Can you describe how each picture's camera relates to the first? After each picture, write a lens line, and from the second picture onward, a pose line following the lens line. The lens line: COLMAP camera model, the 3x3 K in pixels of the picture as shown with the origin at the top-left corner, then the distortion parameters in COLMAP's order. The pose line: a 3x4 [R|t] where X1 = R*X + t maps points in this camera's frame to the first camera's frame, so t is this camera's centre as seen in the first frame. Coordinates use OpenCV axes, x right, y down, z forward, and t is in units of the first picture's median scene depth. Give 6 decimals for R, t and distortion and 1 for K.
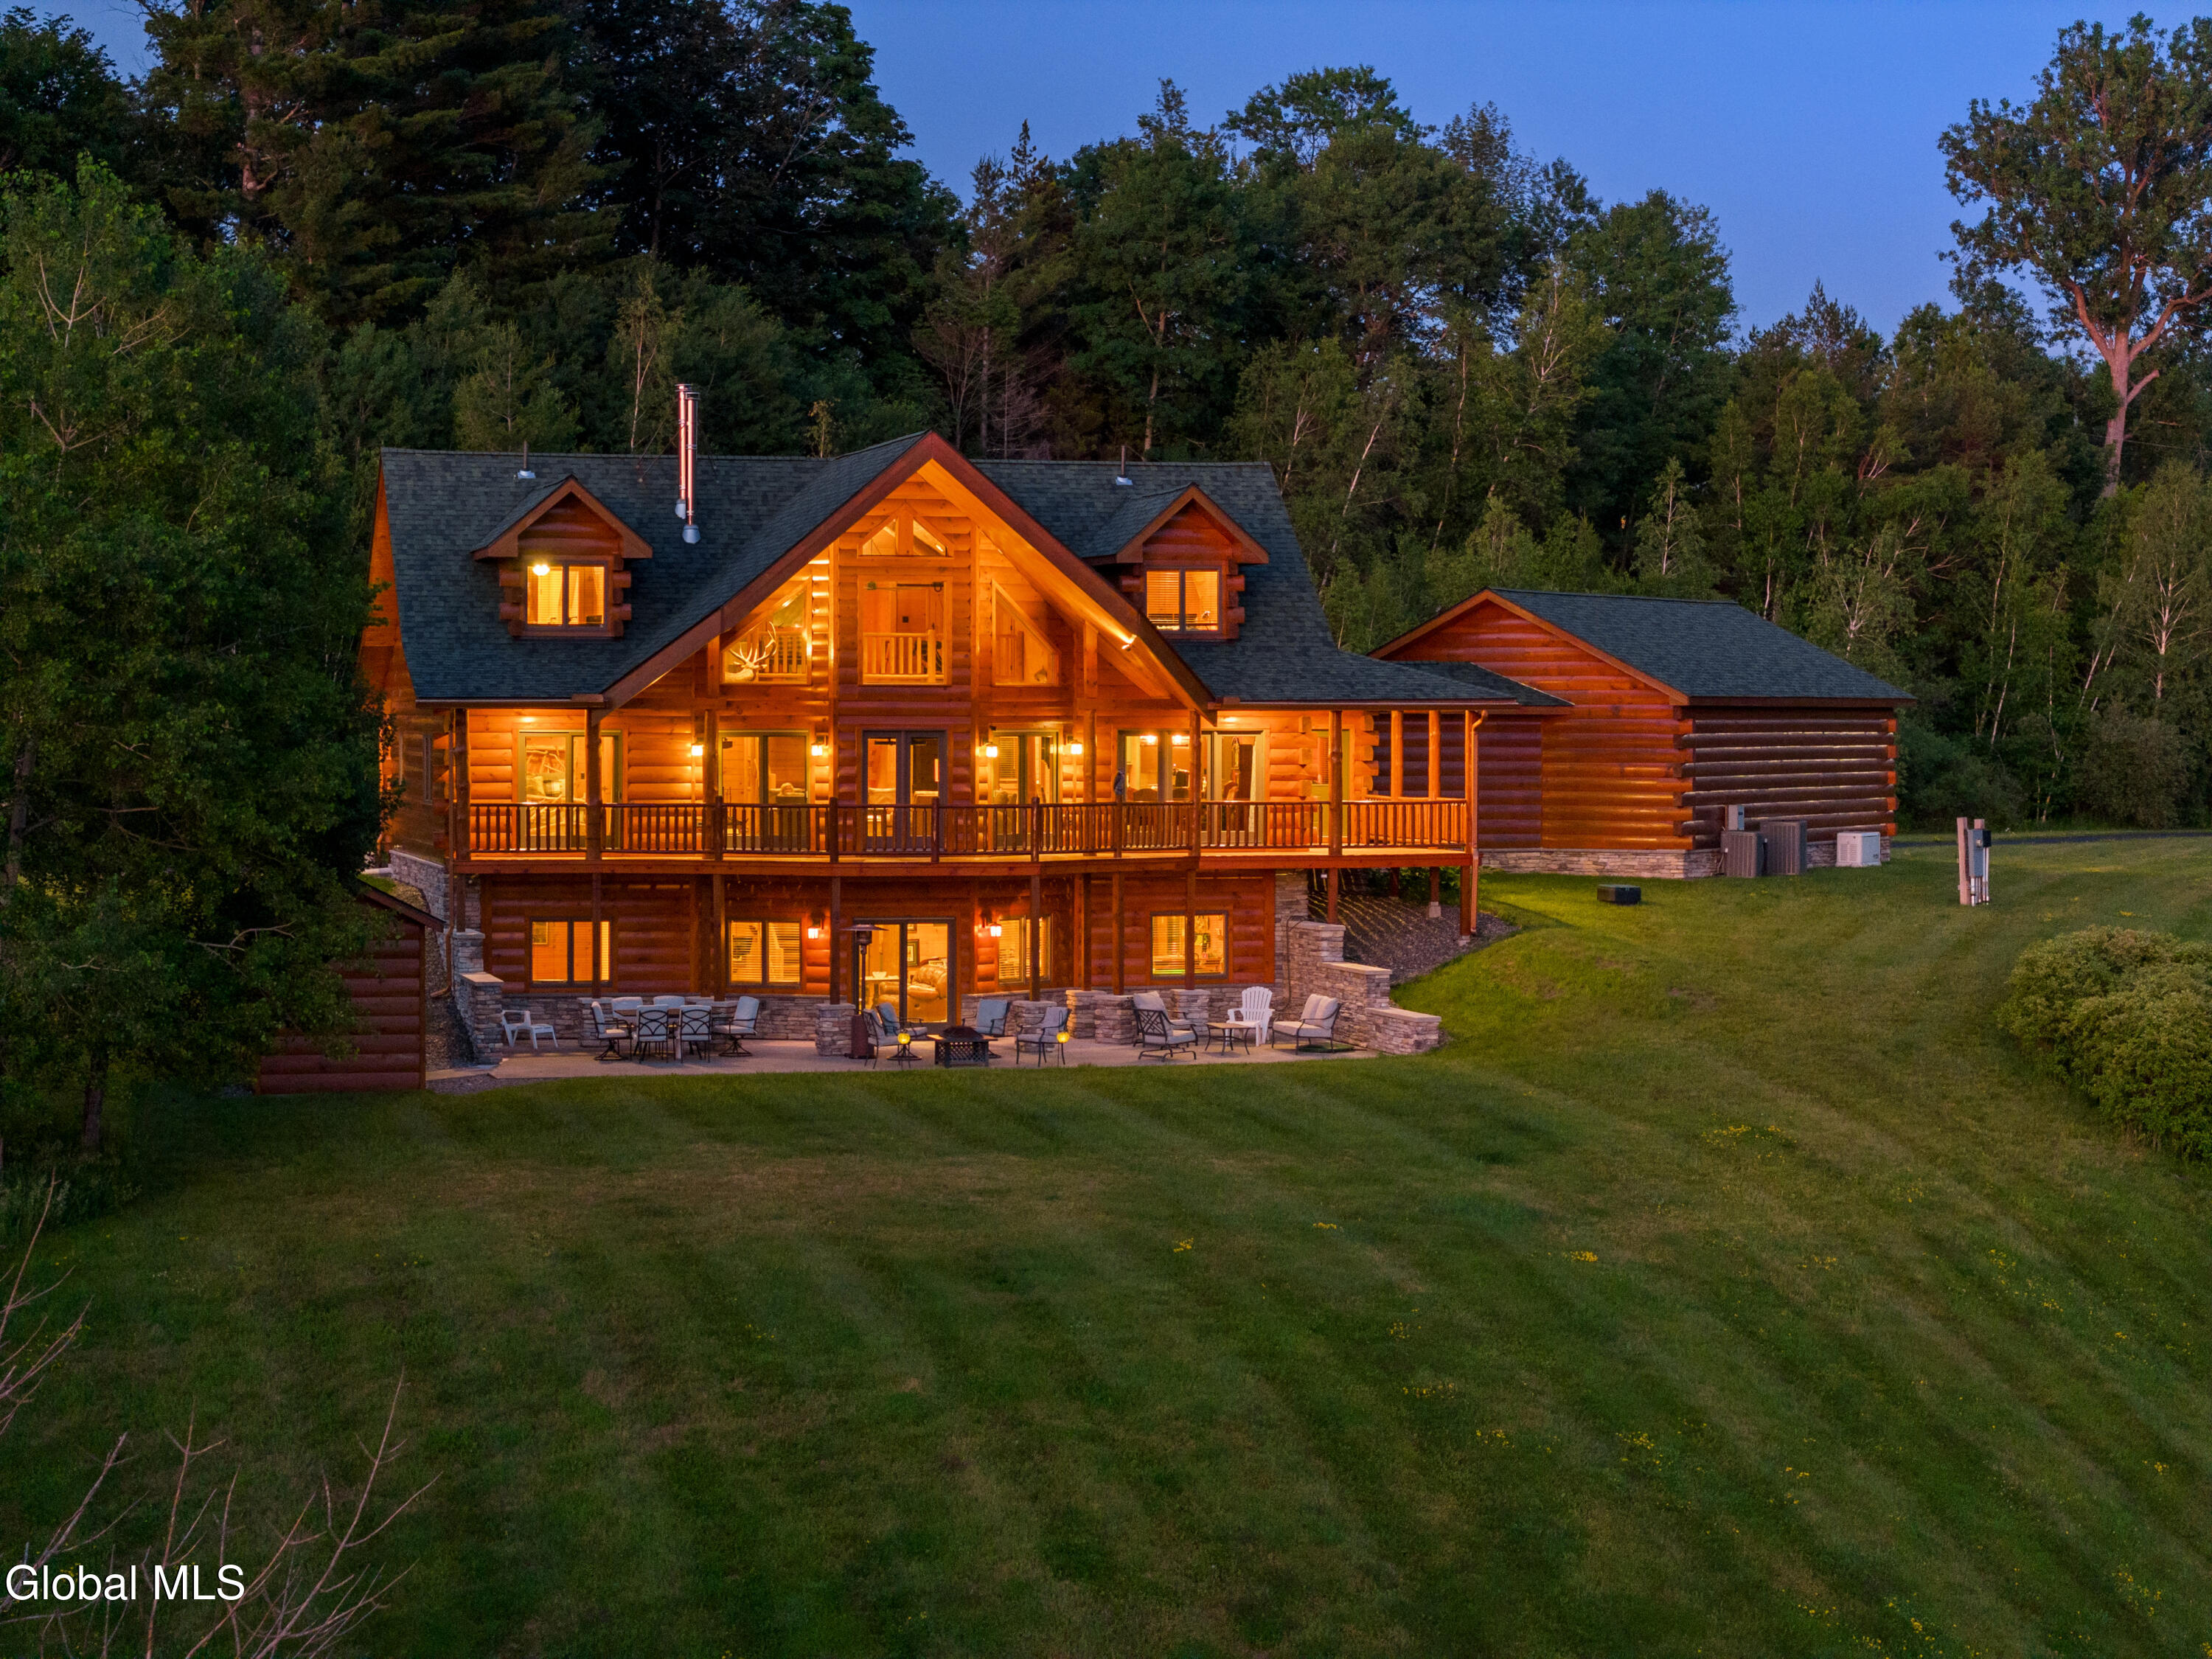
lens RADIAL K [[4456.0, 0, 1106.0], [0, 4456.0, 829.5], [0, 0, 1]] dist [-0.183841, 0.497829]
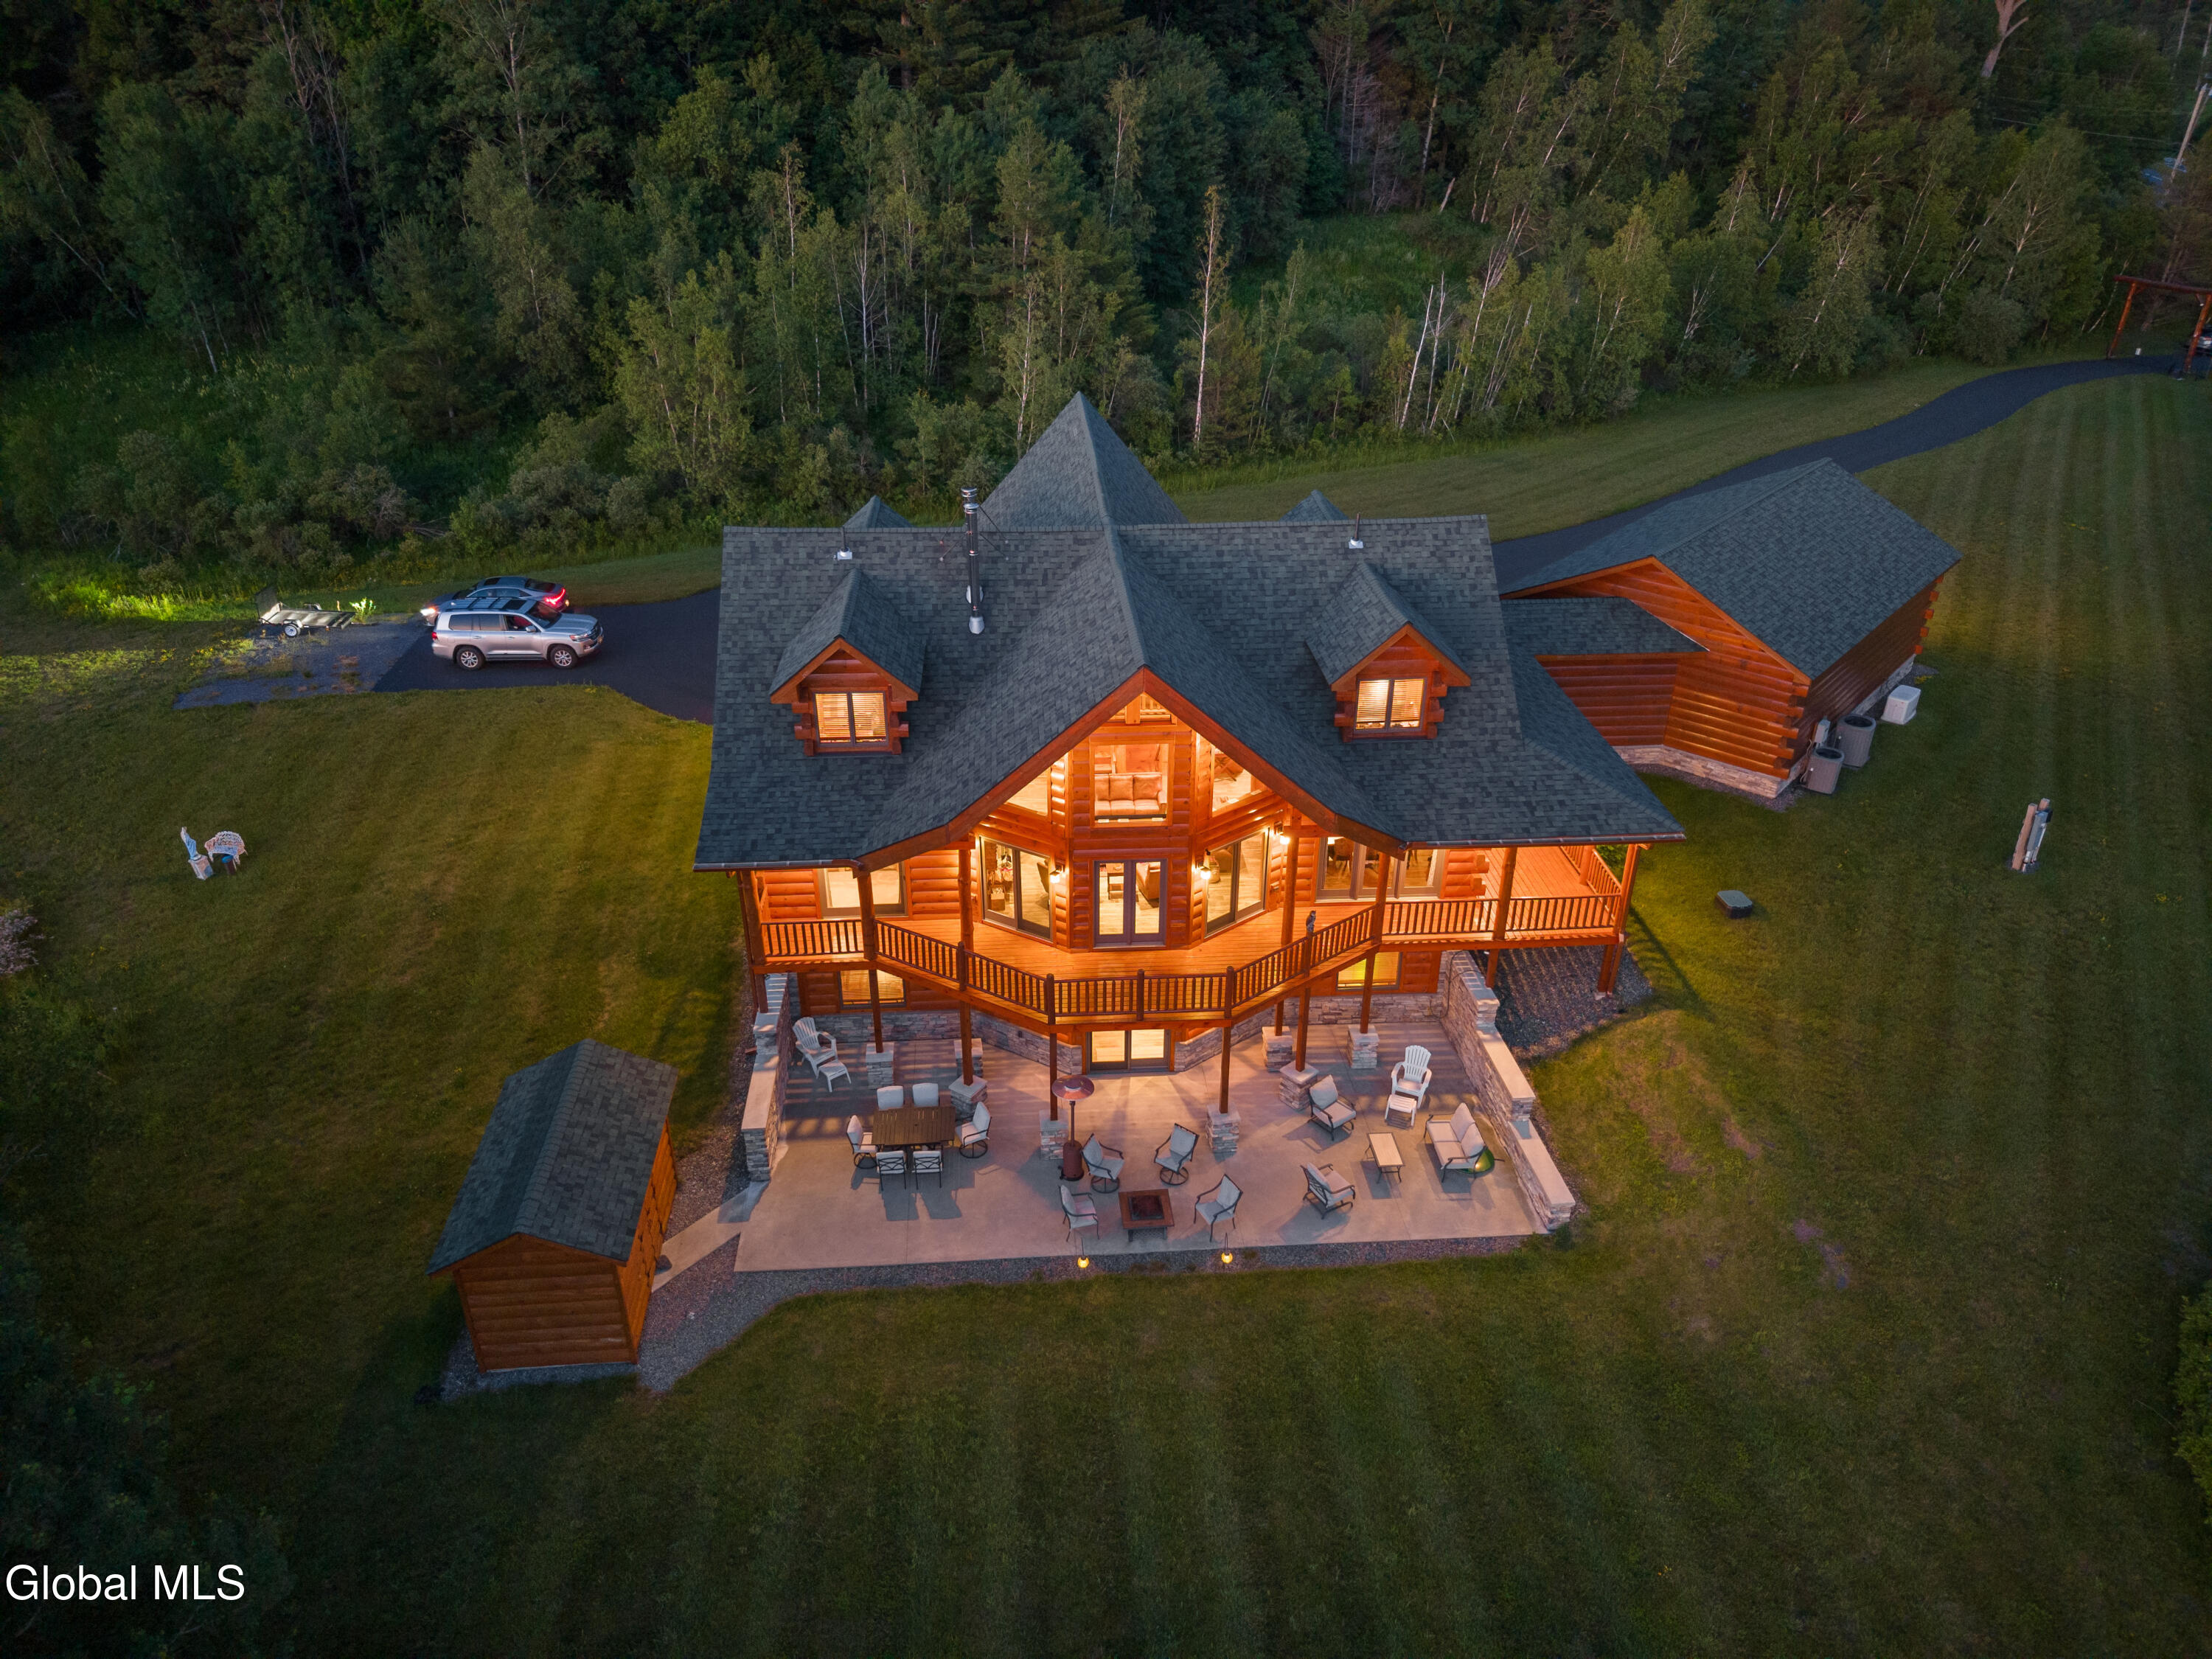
lens RADIAL K [[1485.6, 0, 1106.0], [0, 1485.6, 829.5], [0, 0, 1]] dist [0.028602, -0.029953]
pose [[0.981979, 0.089528, -0.166436, 0.011808], [-0.005444, 0.893706, 0.448620, -0.195009], [0.188909, -0.439630, 0.878088, 0.632531]]
